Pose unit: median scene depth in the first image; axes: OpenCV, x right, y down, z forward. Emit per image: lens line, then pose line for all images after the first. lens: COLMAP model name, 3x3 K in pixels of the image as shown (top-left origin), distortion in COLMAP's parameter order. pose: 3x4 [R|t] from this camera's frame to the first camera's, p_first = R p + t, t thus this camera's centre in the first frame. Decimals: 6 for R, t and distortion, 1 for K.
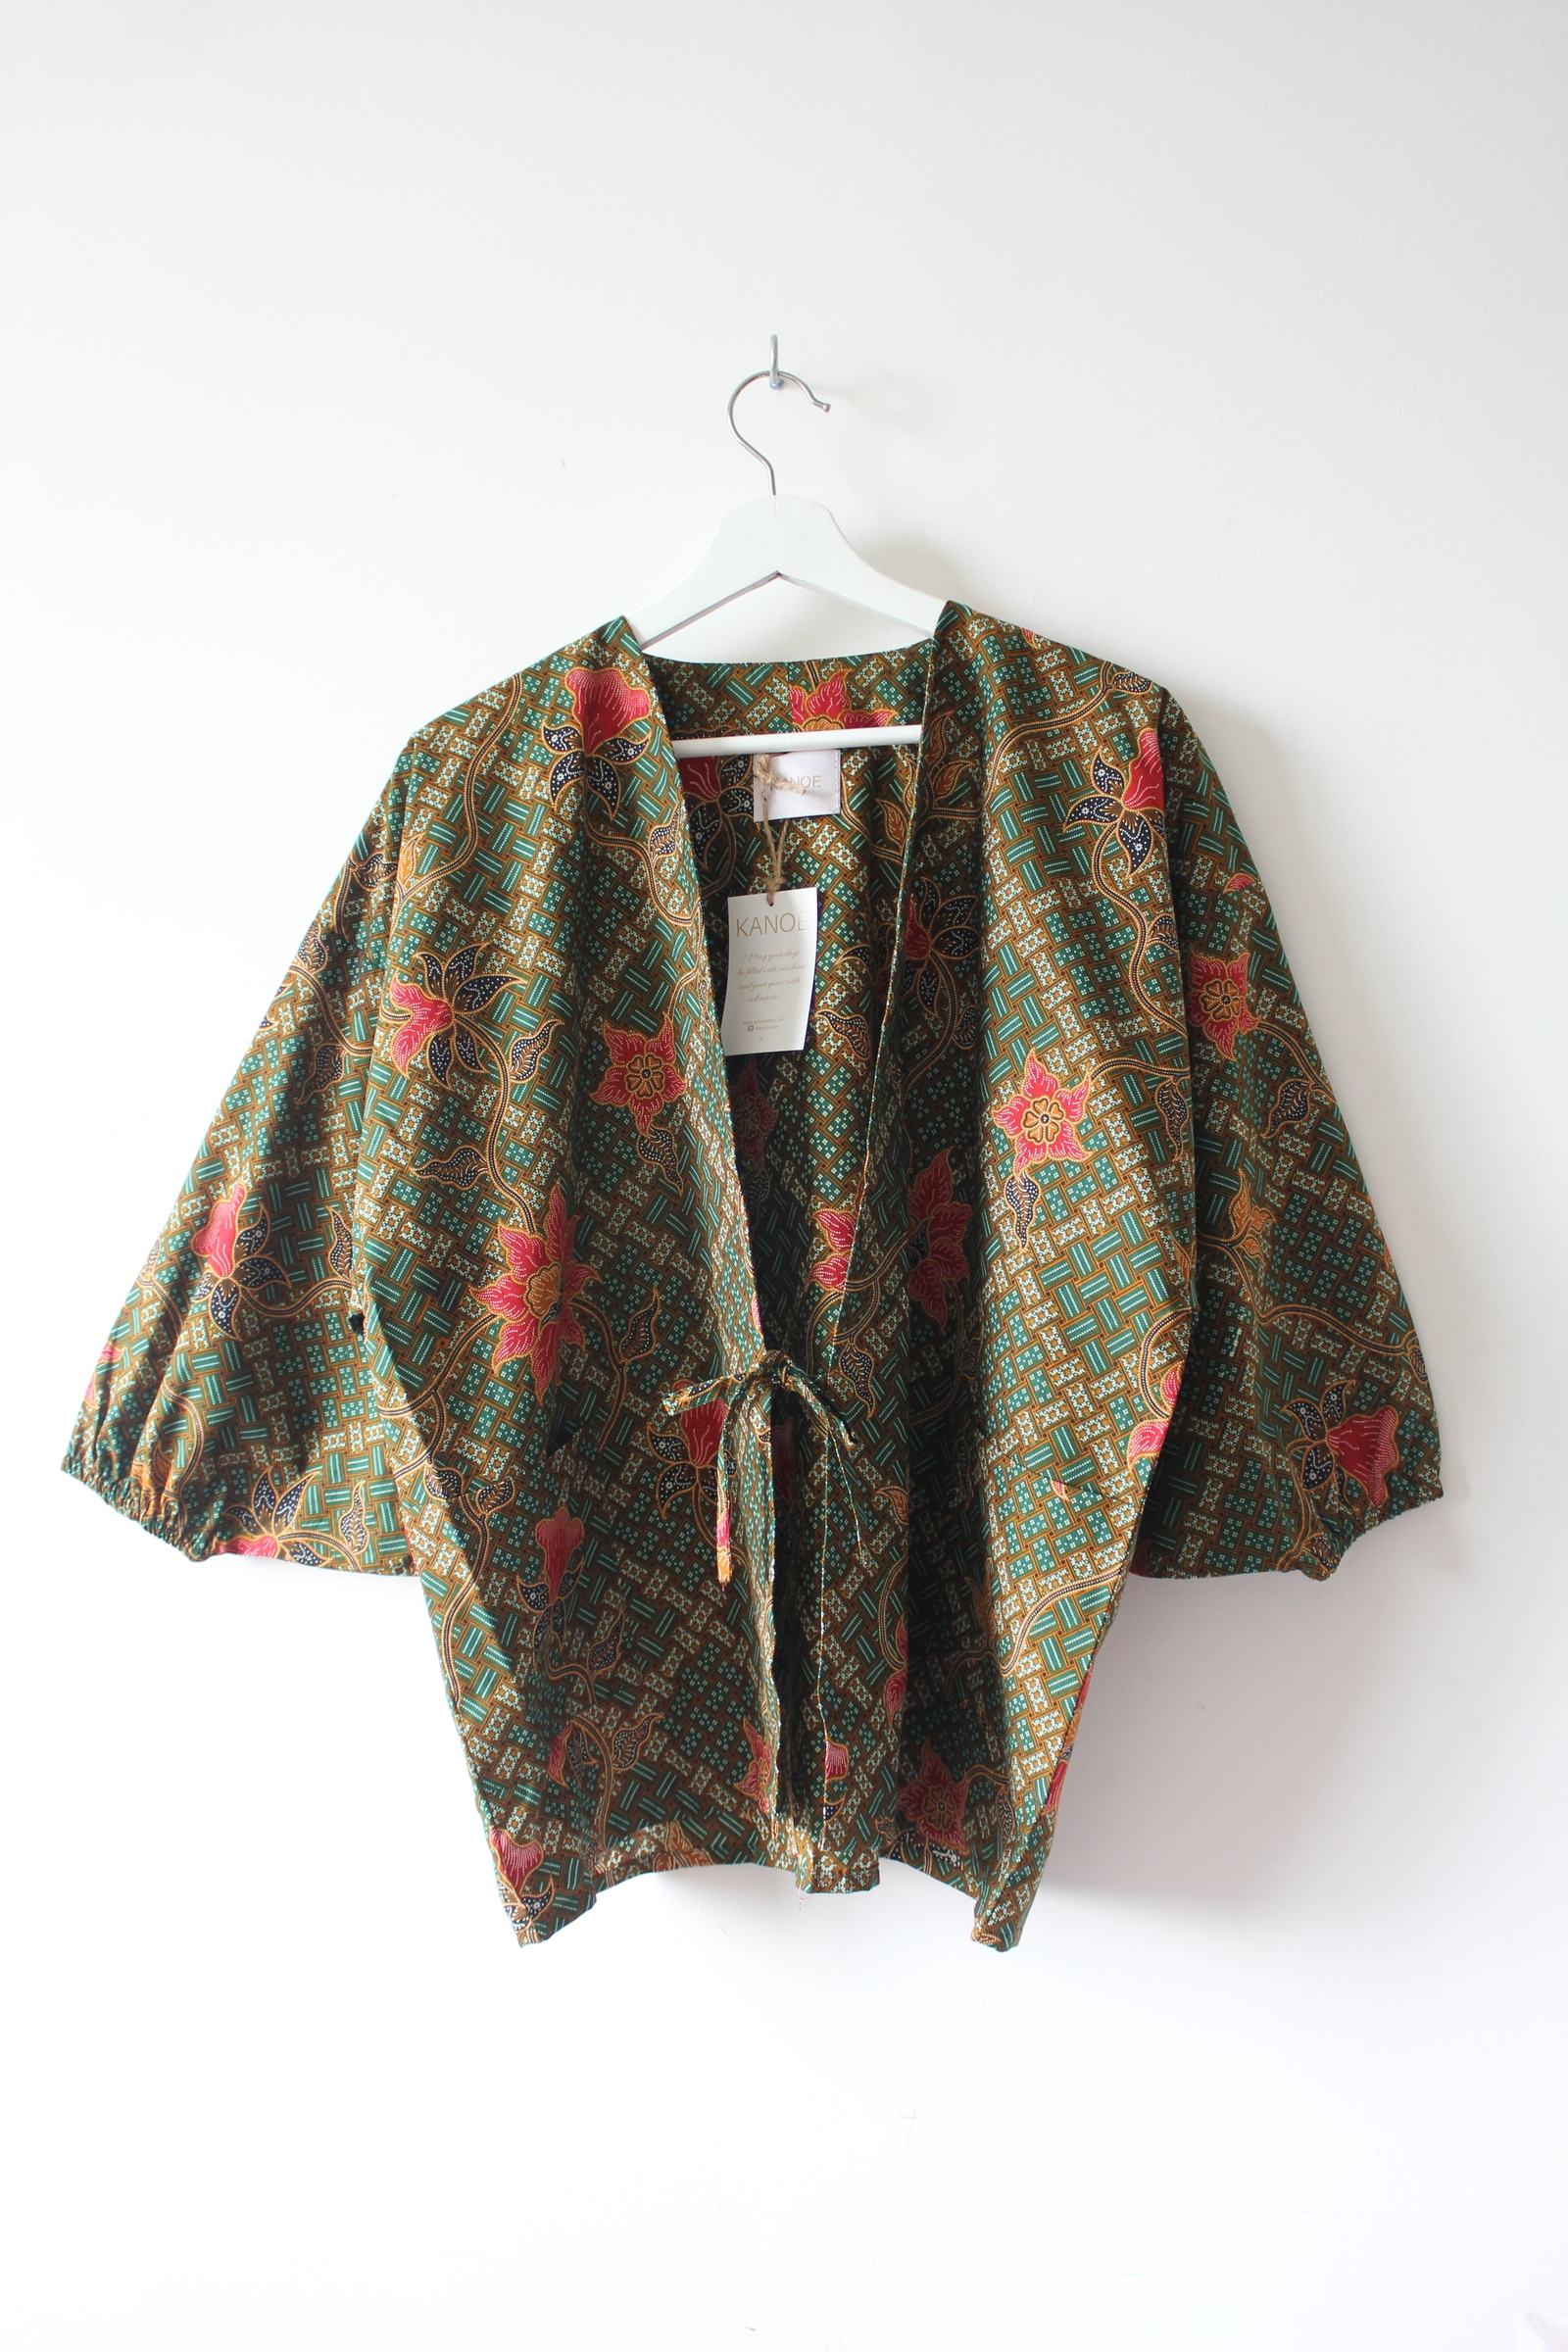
lens RADIAL K [[2346.5, 0, 707.3], [0, 2346.5, 1170.8], [0, 0, 1]] dist [-0.139256, 0.217757]
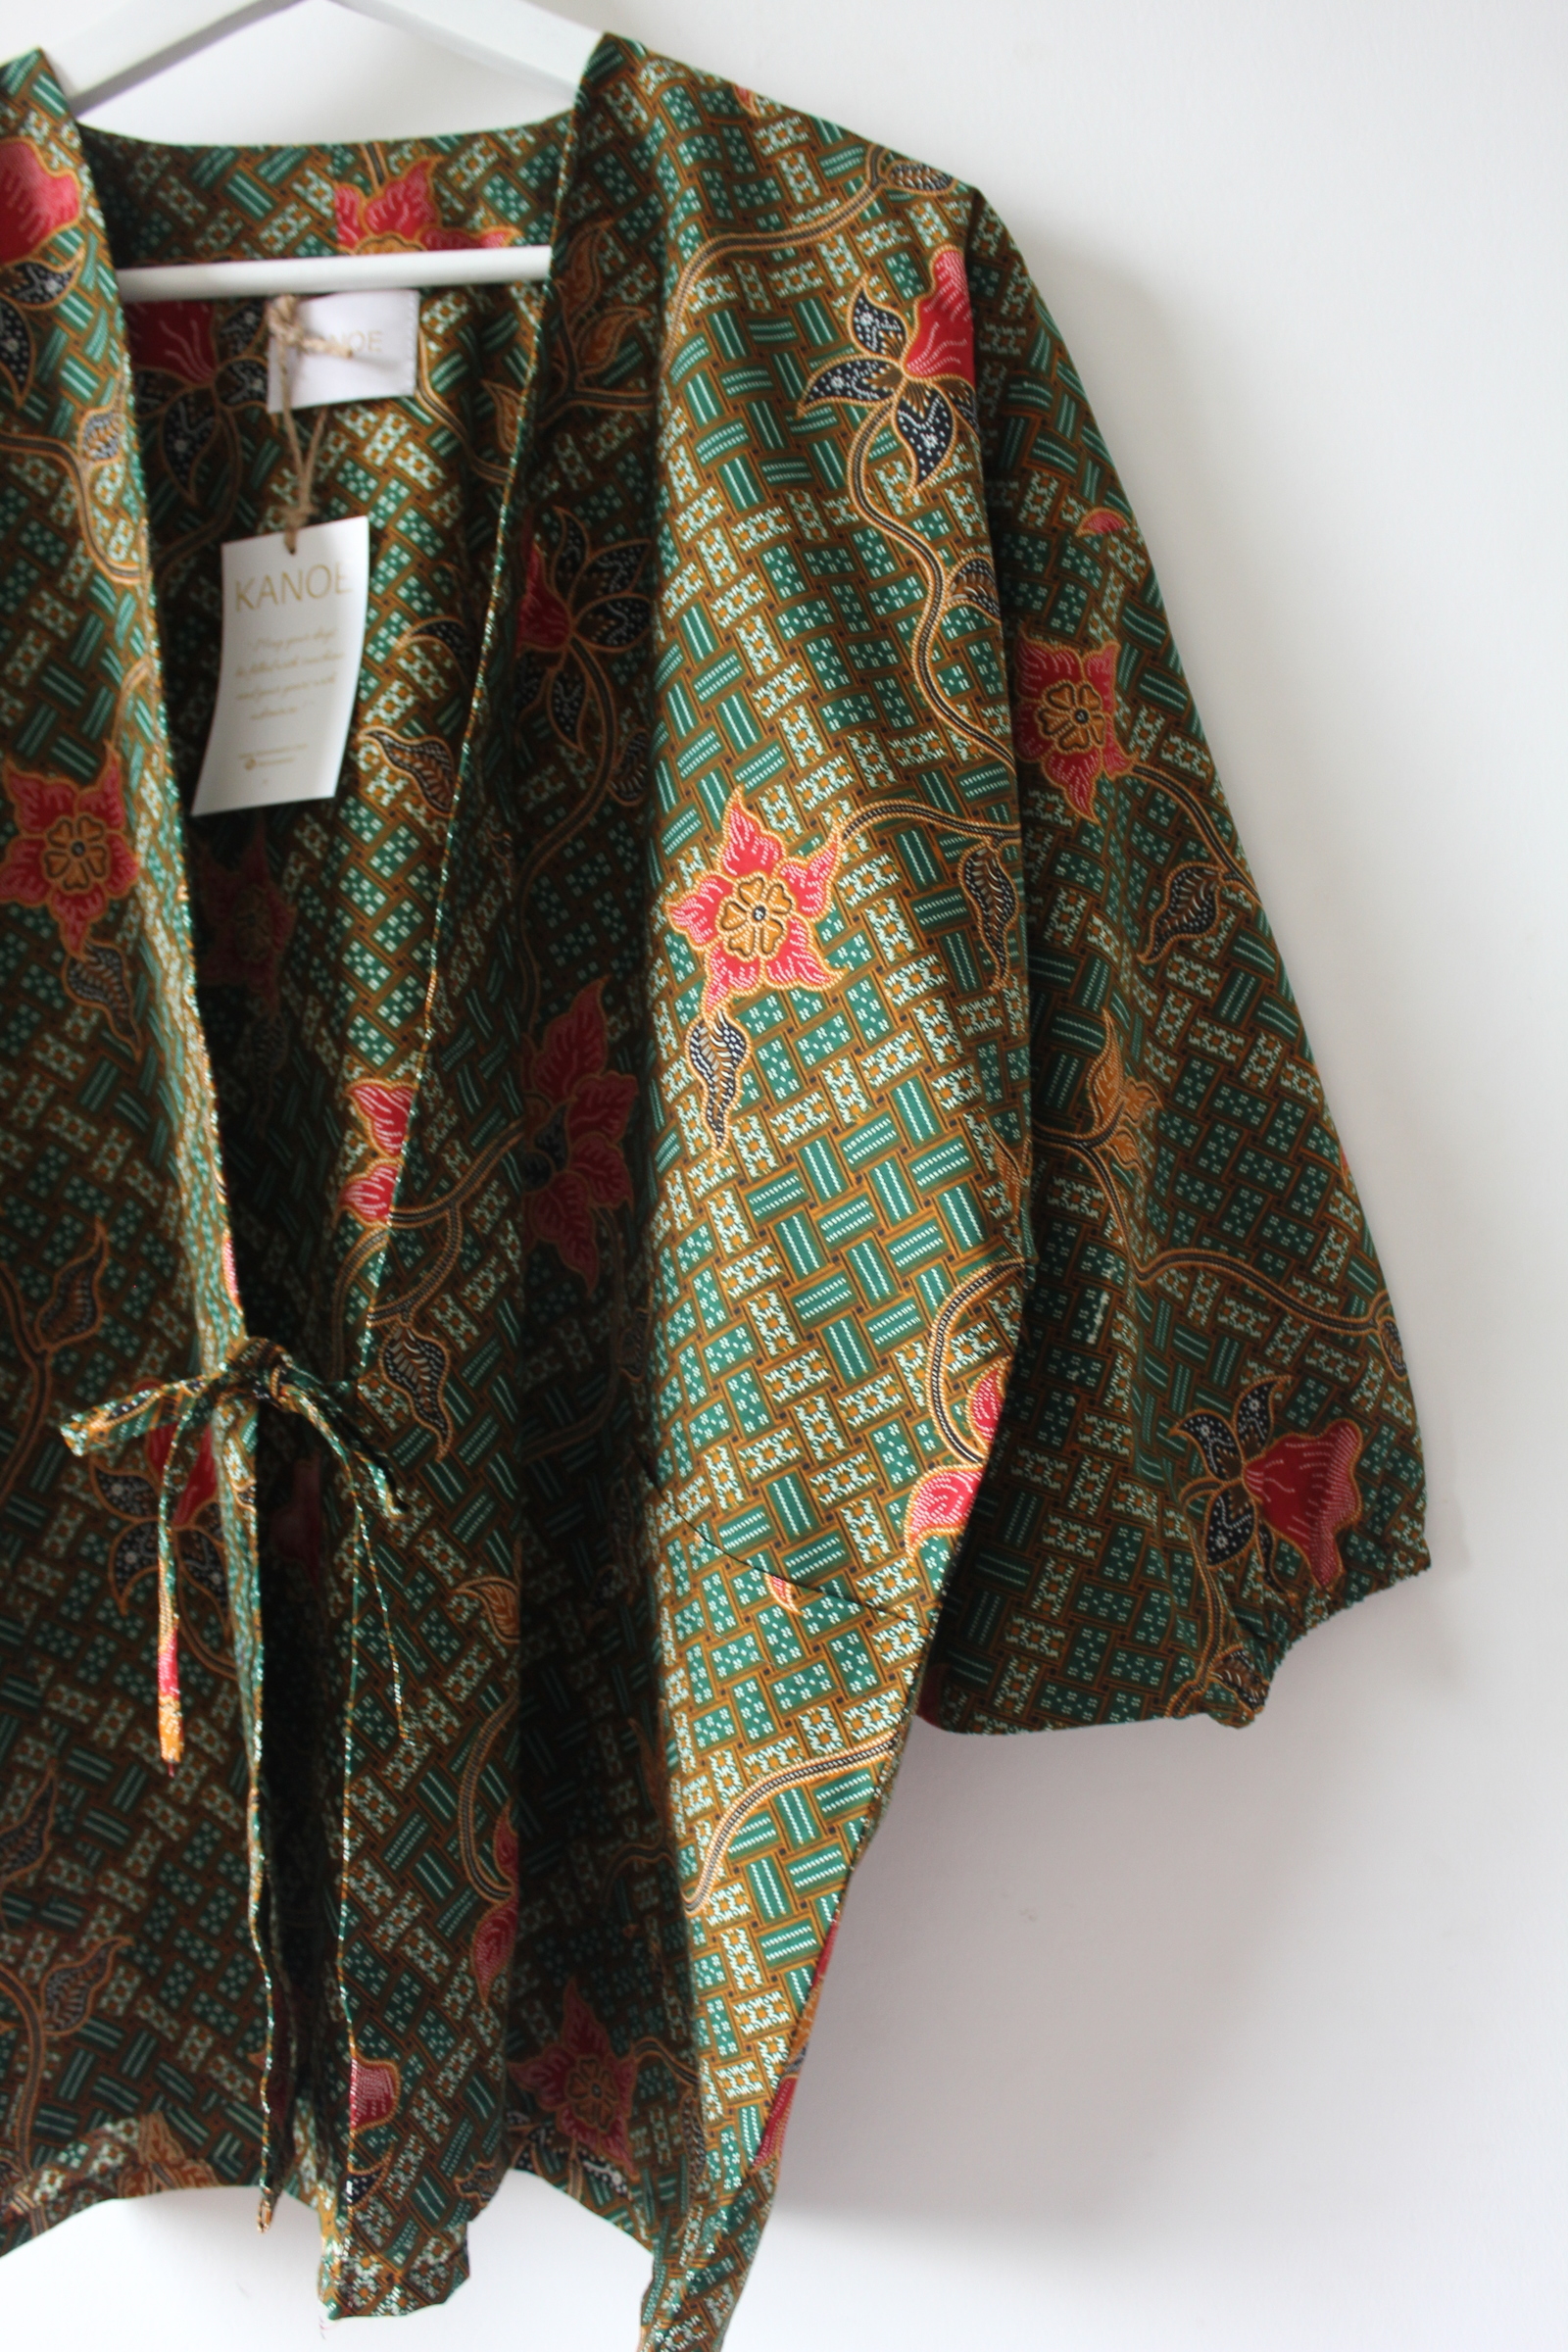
lens RADIAL K [[2346.5, 0, 707.3], [0, 2346.5, 1170.8], [0, 0, 1]] dist [-0.139256, 0.217757]
pose [[0.996005, -0.000779, 0.089295, 0.081181], [-0.002125, 0.999472, 0.032429, 0.019753], [-0.089274, -0.032490, 0.995477, 0.441366]]
